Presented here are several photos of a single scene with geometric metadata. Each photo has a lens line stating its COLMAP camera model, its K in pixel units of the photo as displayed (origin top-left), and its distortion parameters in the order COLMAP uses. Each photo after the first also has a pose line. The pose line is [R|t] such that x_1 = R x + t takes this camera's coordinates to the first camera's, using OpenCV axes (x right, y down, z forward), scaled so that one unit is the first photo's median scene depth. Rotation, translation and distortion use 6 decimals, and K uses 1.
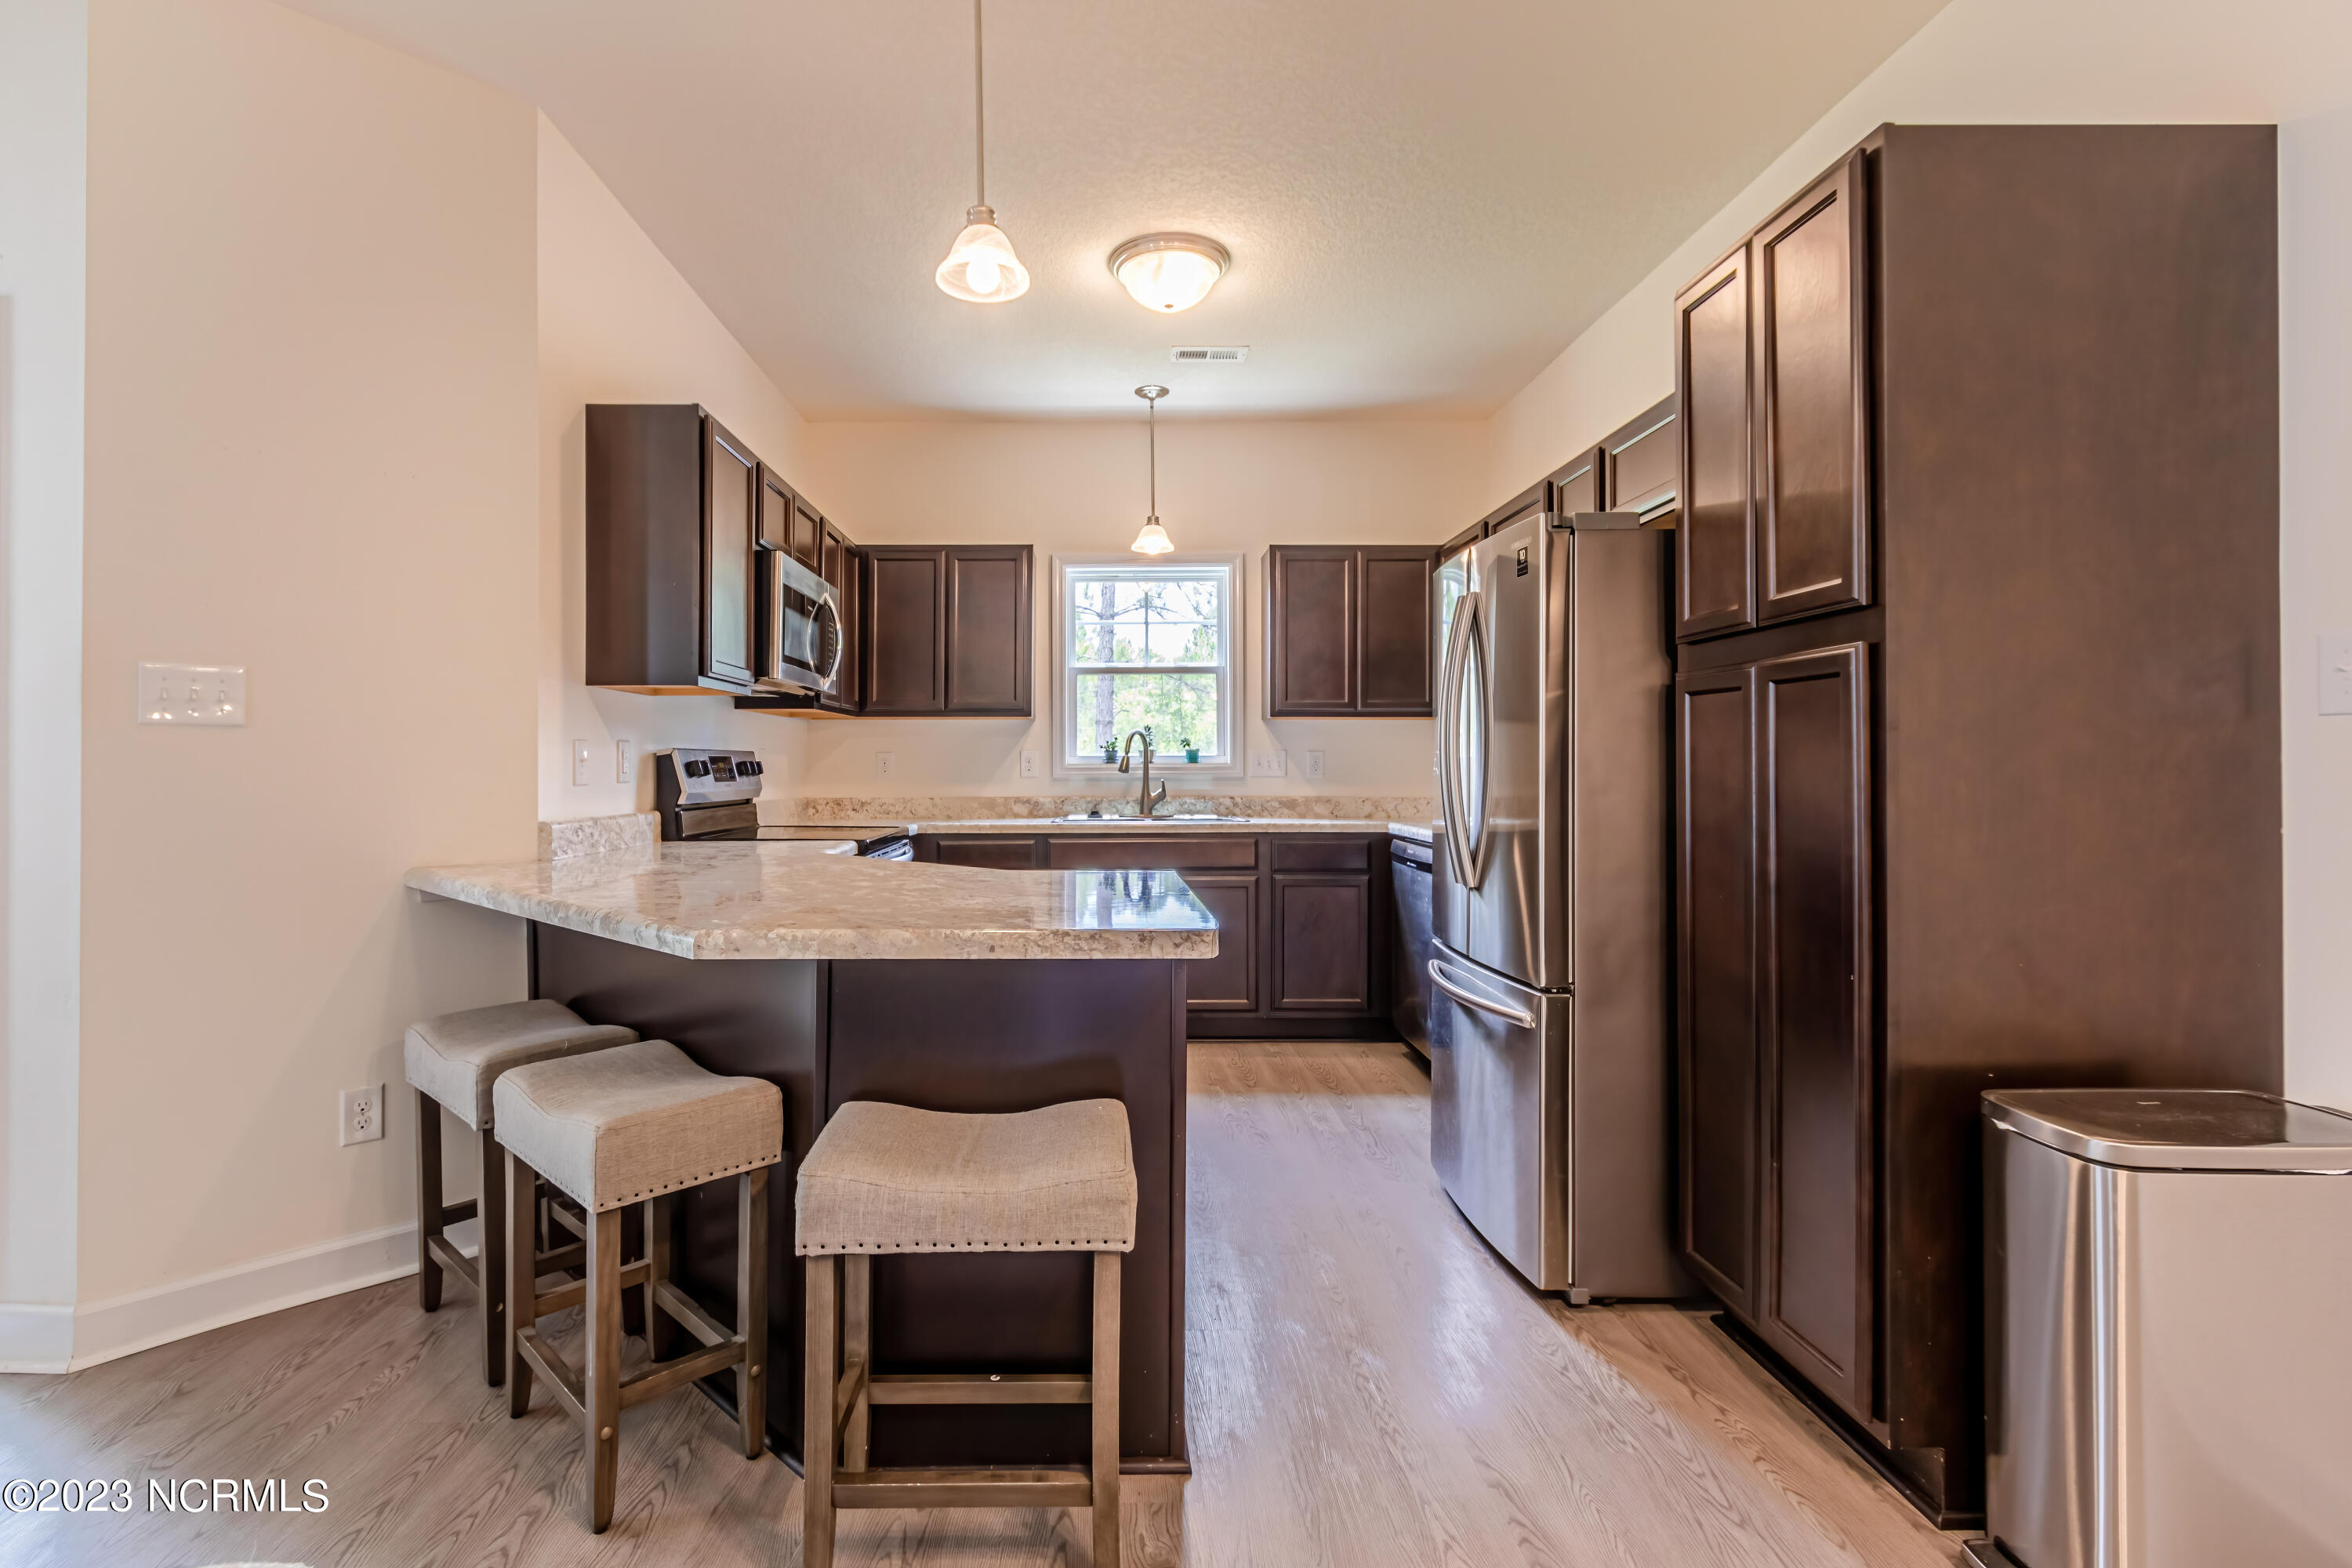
lens RADIAL K [[1119.4, 0, 1108.8], [0, 1119.4, 767.7], [0, 0, 1]] dist [-0.000221, -0.000981]
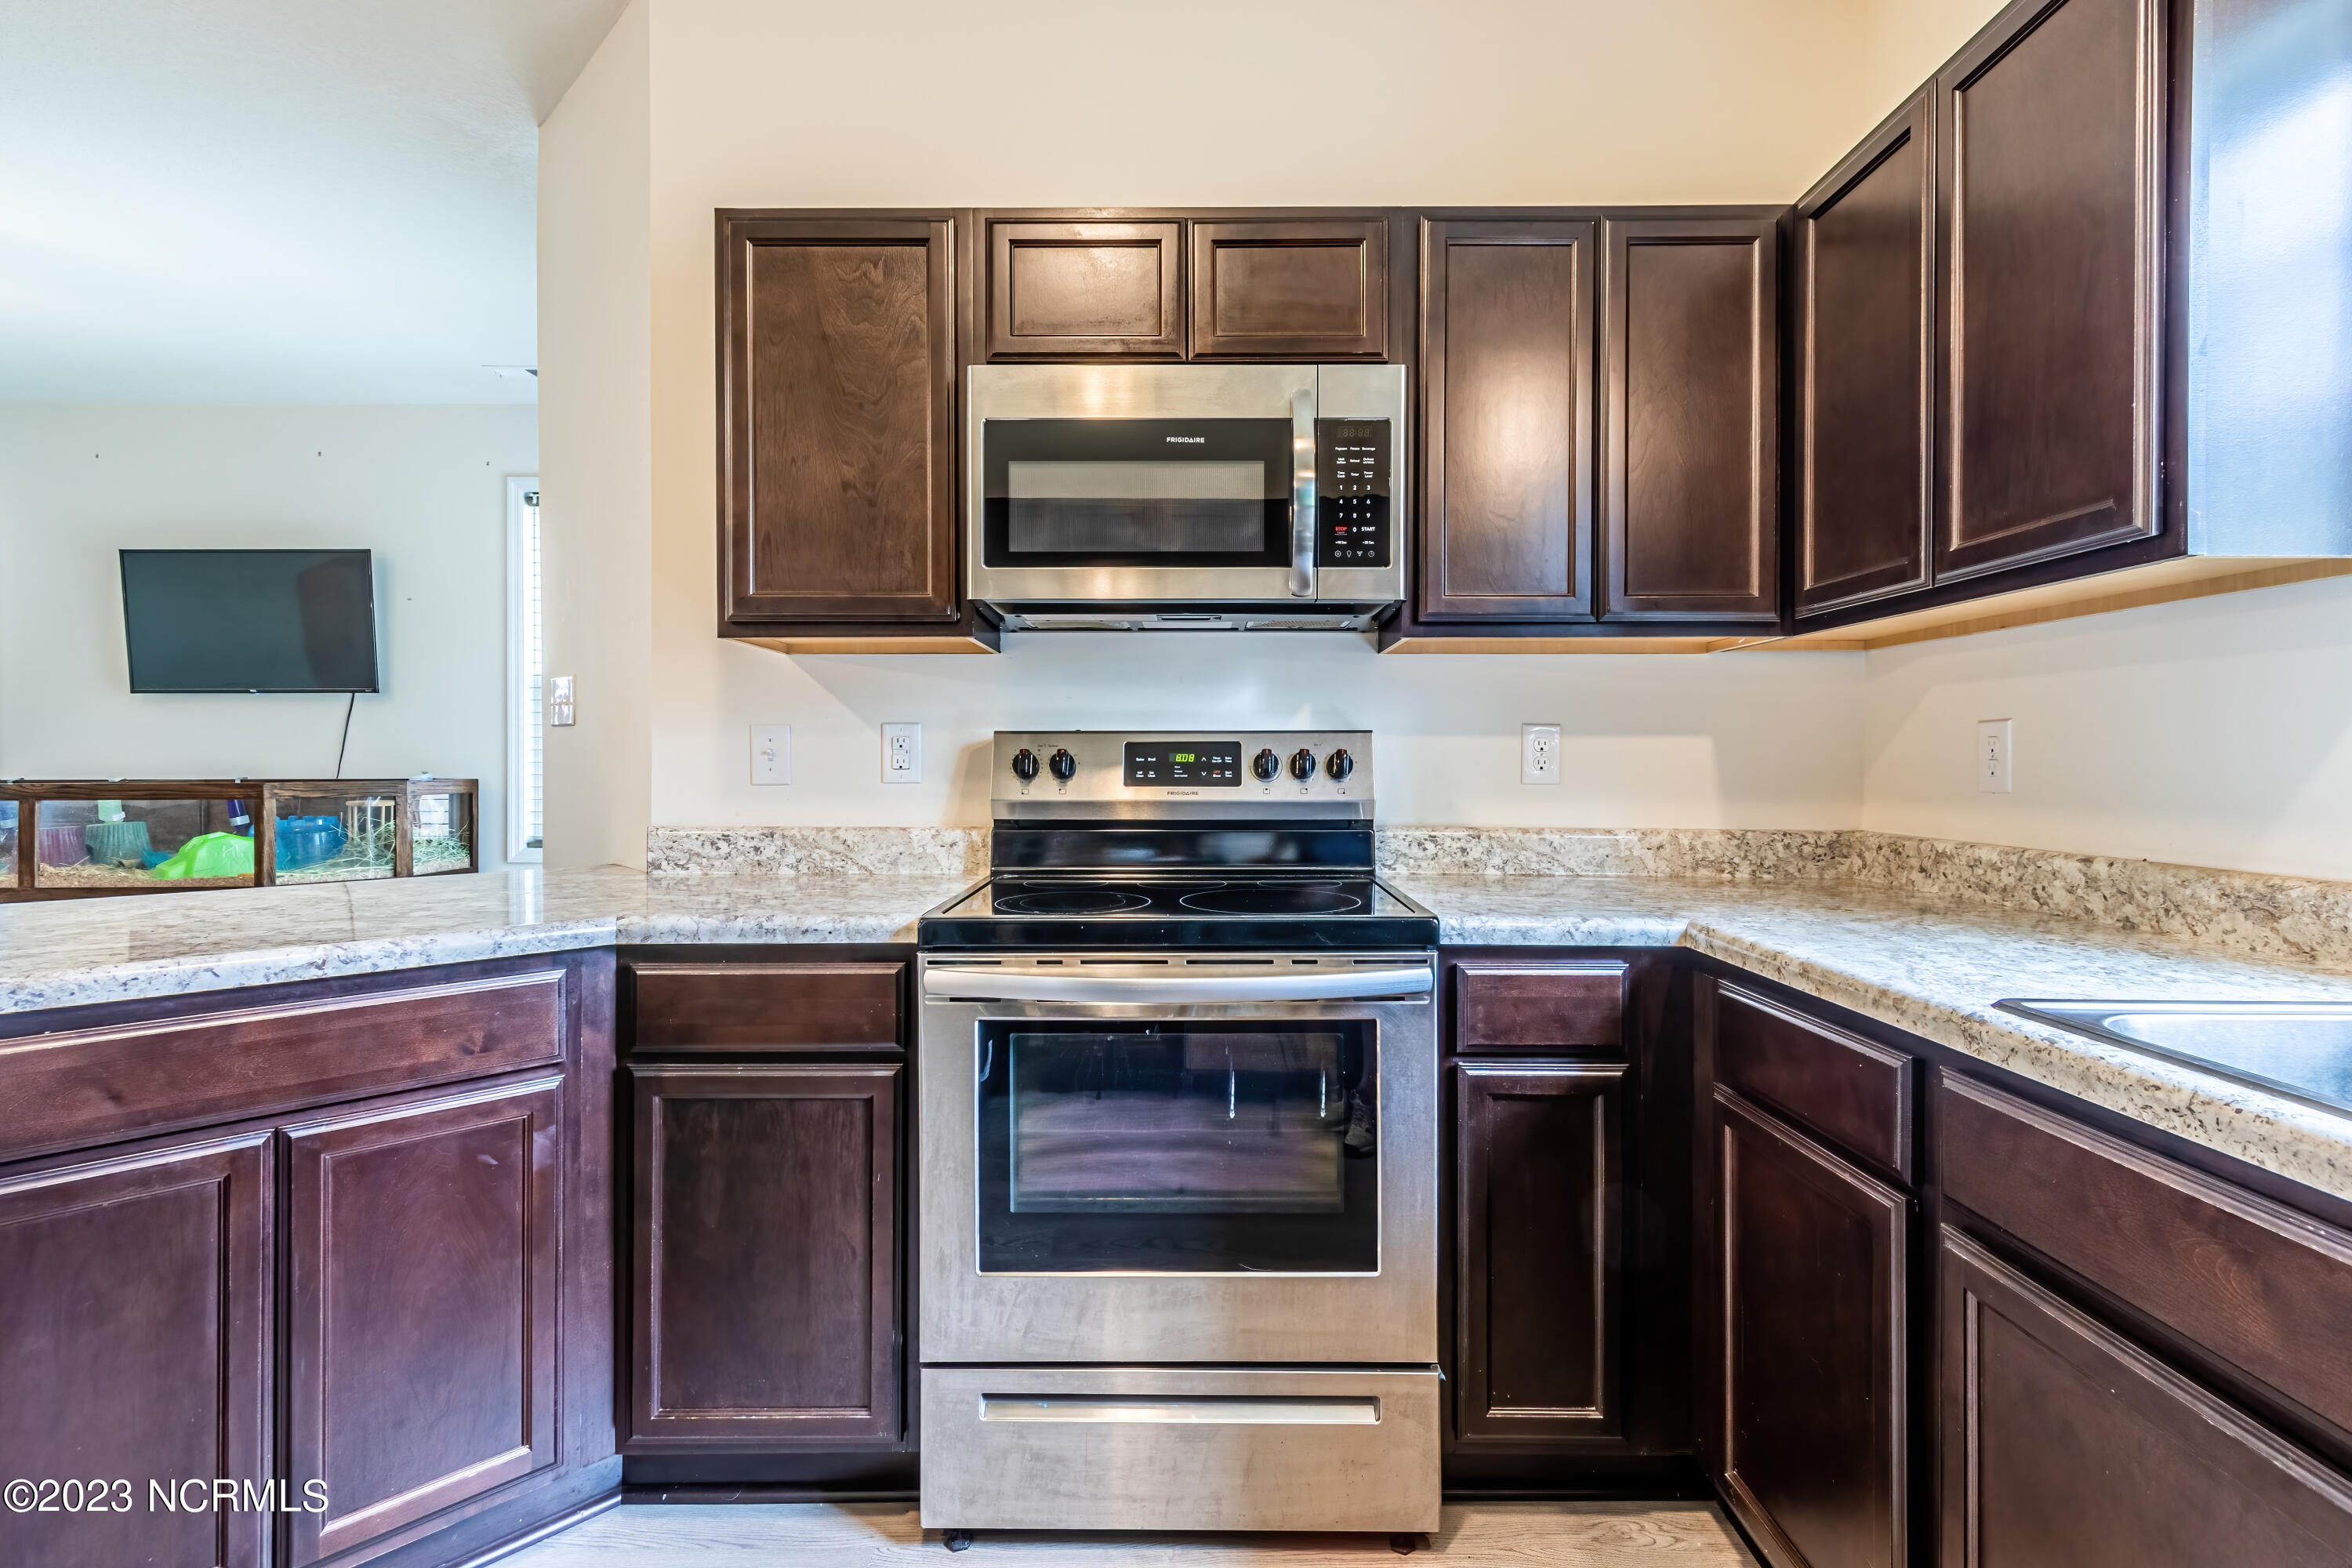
lens RADIAL K [[1080.7, 0, 1176.0], [0, 1080.7, 759.3], [0, 0, 1]] dist [0.003002, -0.001136]
pose [[-0.012347, 0.001396, -0.999923, 0.172197], [-0.001143, 0.999998, 0.001410, -0.001671], [0.999923, 0.001160, -0.012345, 0.824435]]
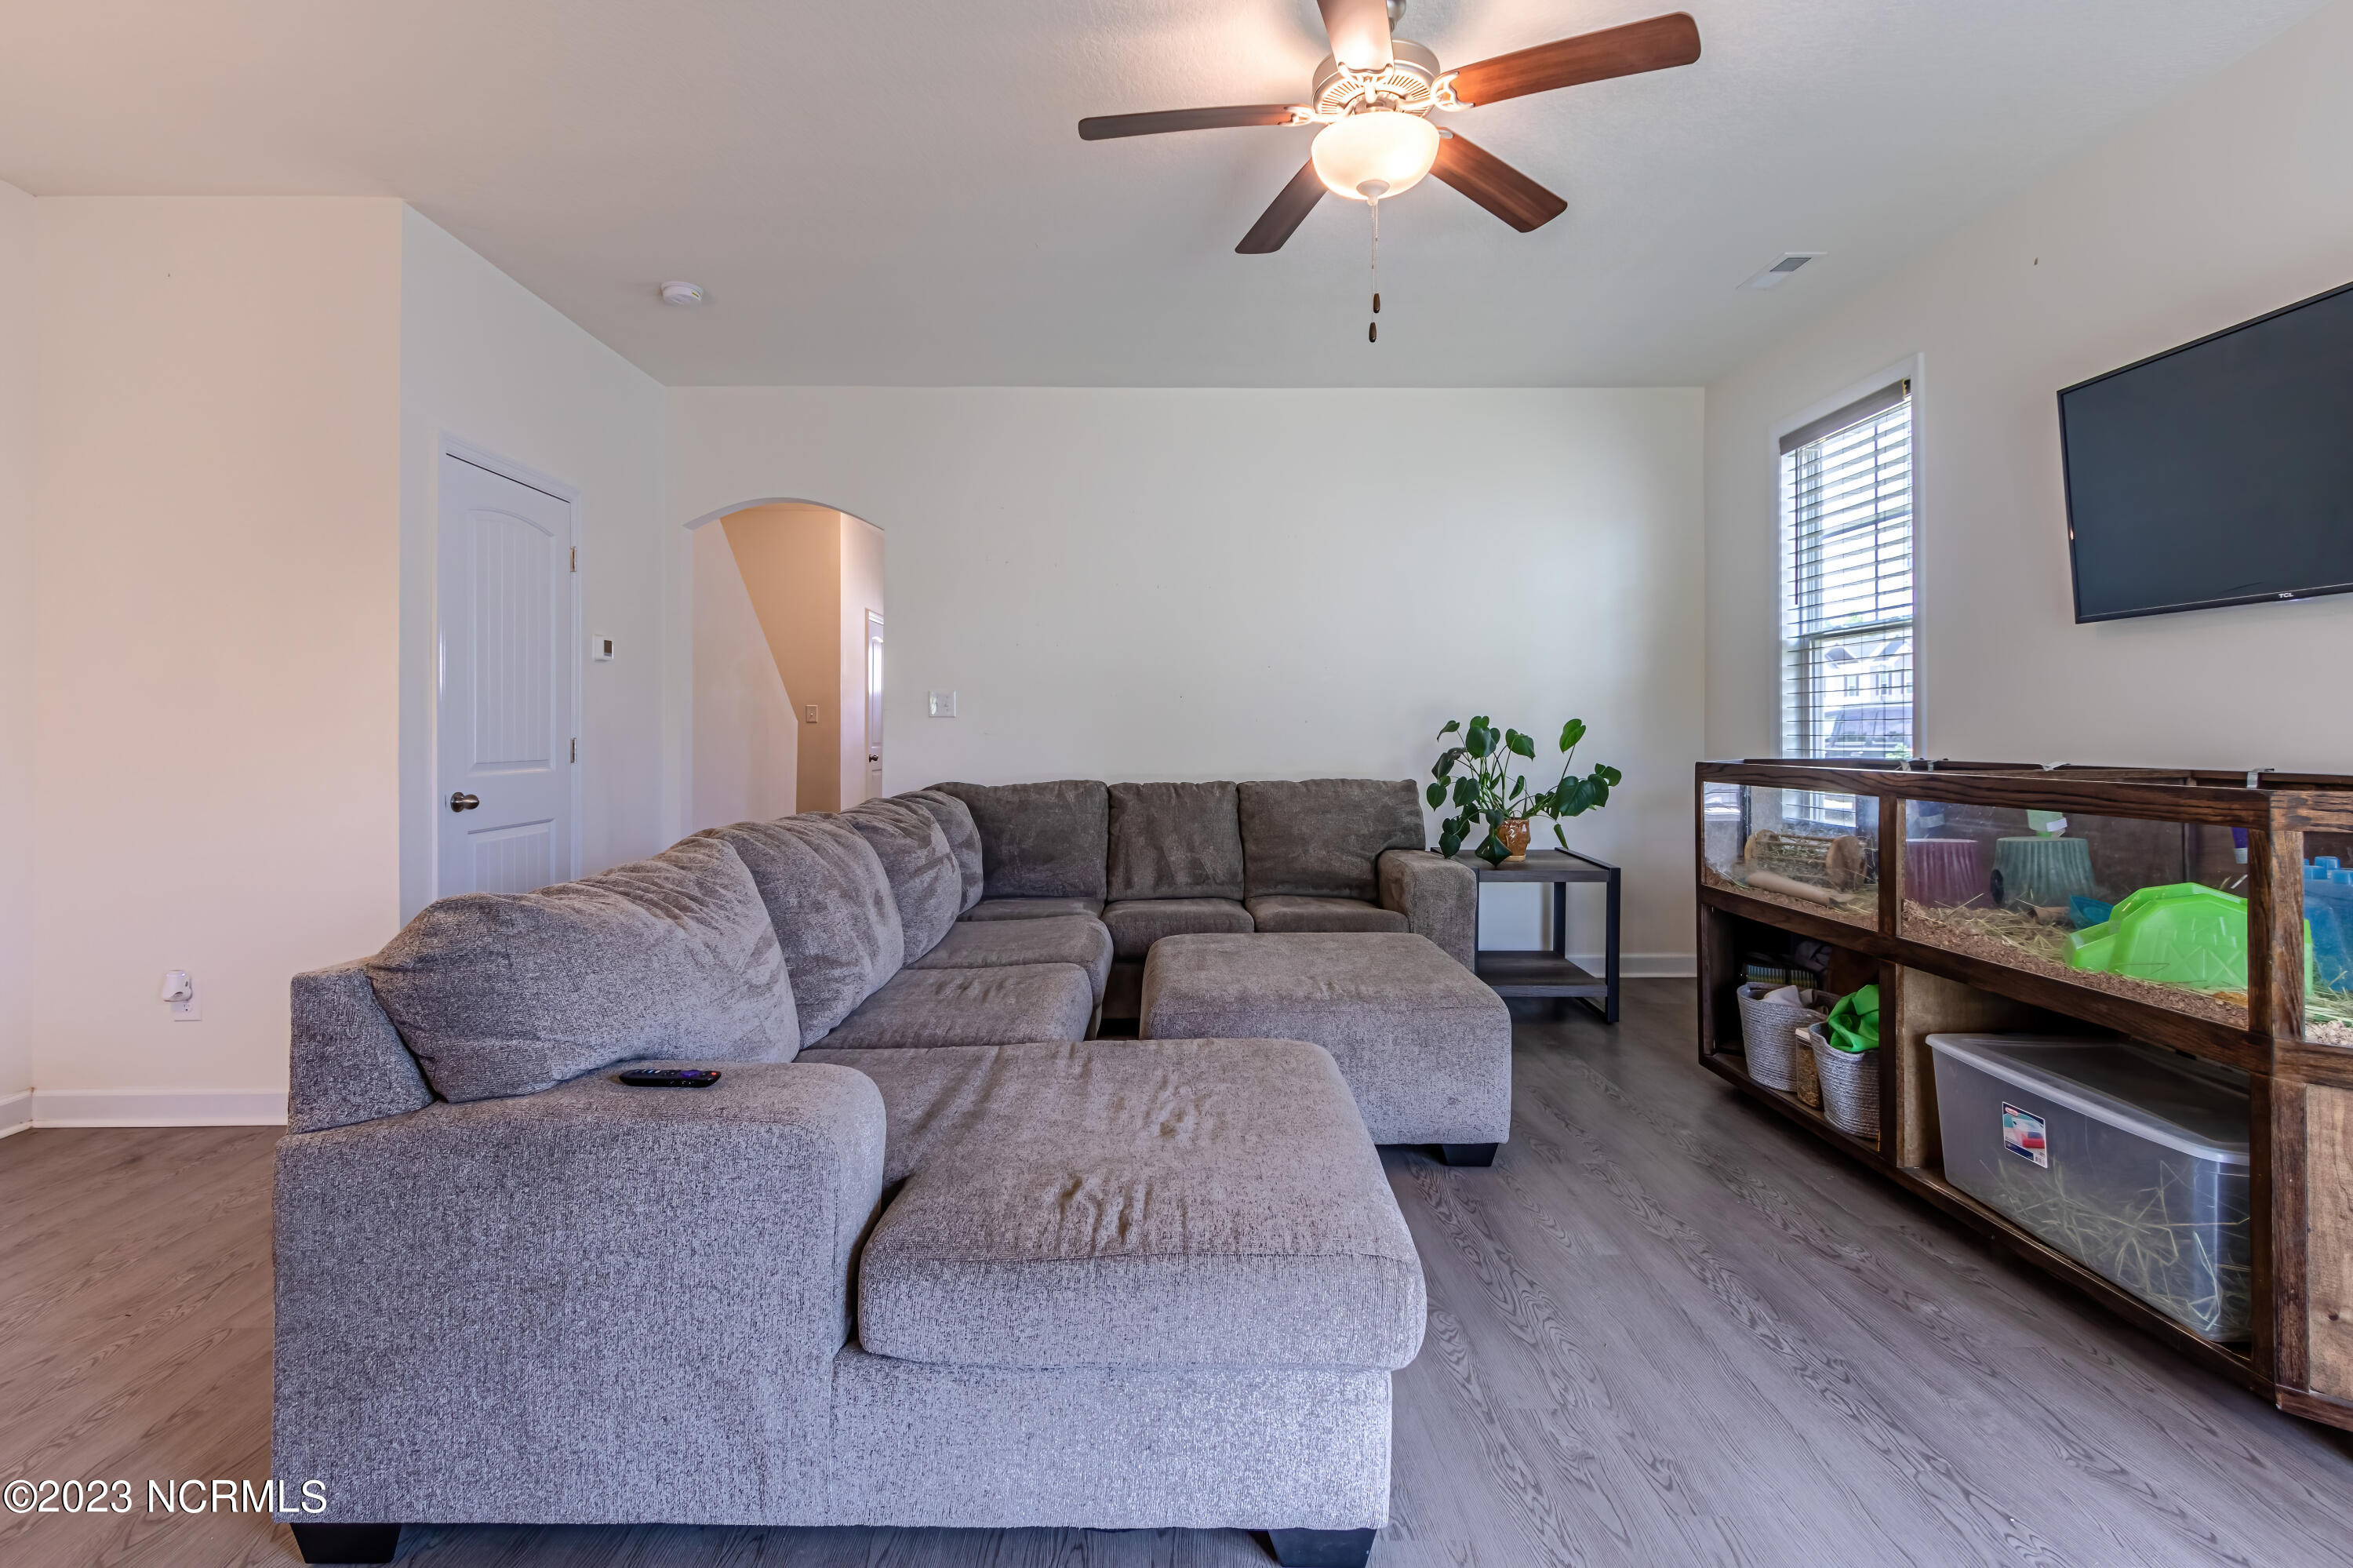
lens RADIAL K [[1098.4, 0, 1170.7], [0, 1098.4, 729.8], [0, 0, 1]] dist [0.004133, 0.000710]
pose [[-0.999950, 0.003477, -0.009368, -0.330845], [0.003483, 0.999994, -0.000621, -0.001483], [0.009366, -0.000654, -0.999956, 0.436149]]
